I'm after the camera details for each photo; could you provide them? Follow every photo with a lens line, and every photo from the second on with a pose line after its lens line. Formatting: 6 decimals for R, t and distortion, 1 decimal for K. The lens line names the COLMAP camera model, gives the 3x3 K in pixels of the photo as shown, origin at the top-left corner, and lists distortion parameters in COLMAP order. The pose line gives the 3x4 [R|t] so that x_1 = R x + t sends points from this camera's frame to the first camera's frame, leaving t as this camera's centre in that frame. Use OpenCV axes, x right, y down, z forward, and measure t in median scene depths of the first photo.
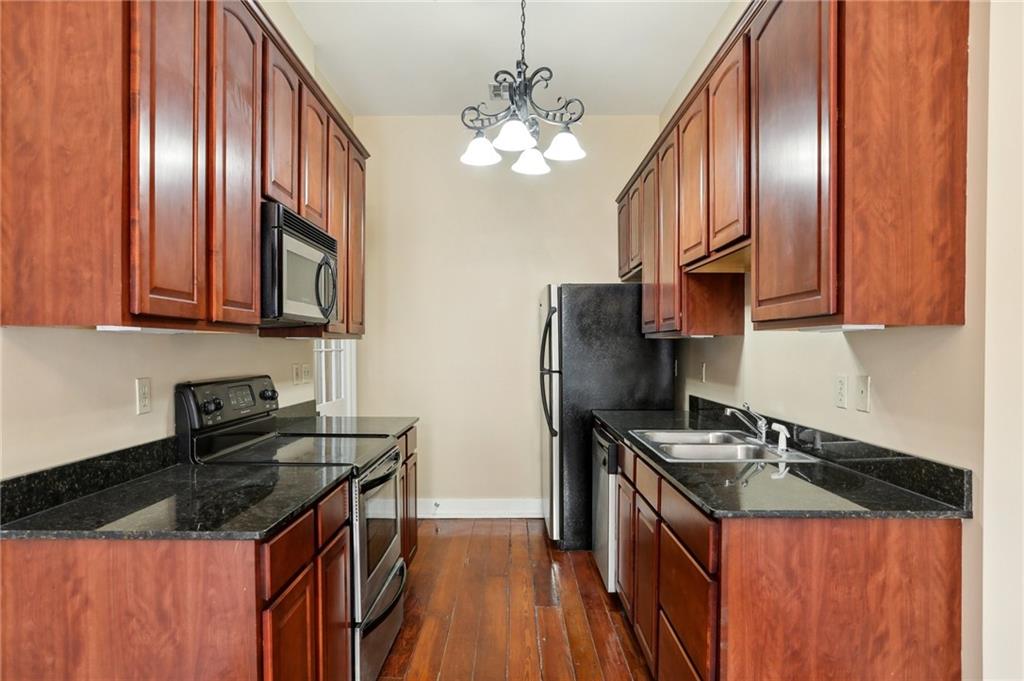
lens RADIAL K [[653.0, 0, 512.0], [0, 653.0, 340.5], [0, 0, 1]] dist [0.000014, 0.000103]
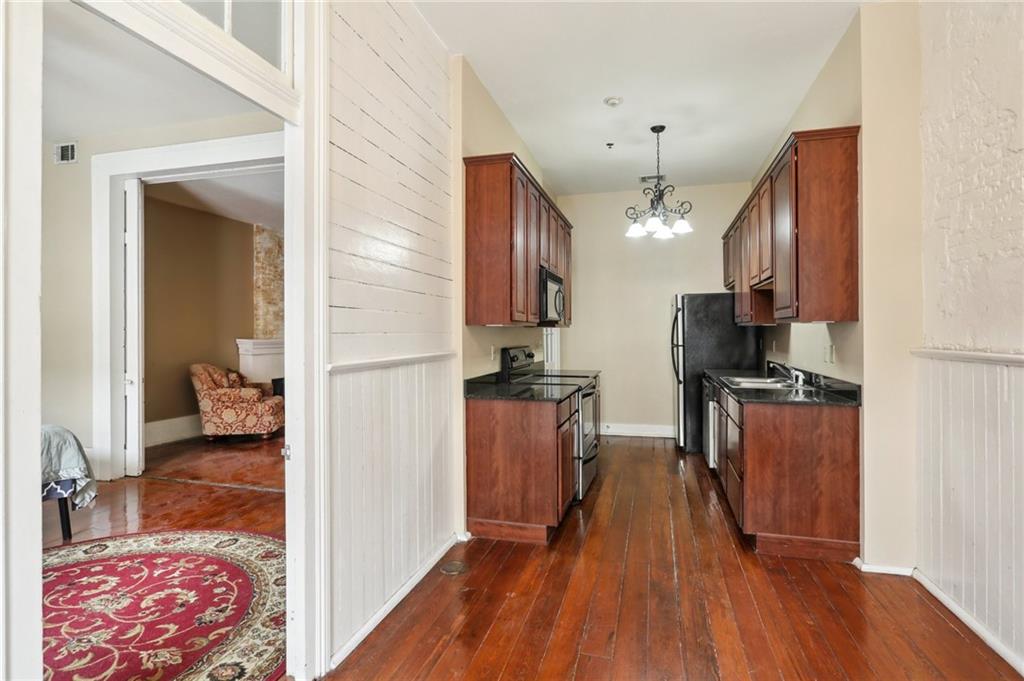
lens RADIAL K [[530.5, 0, 513.0], [0, 530.5, 333.5], [0, 0, 1]] dist [-0.001192, 0.000829]
pose [[0.965158, -0.004026, -0.261636, 0.010232], [0.007779, 0.999881, 0.013310, -0.008550], [0.261552, -0.014881, 0.965075, -0.638243]]
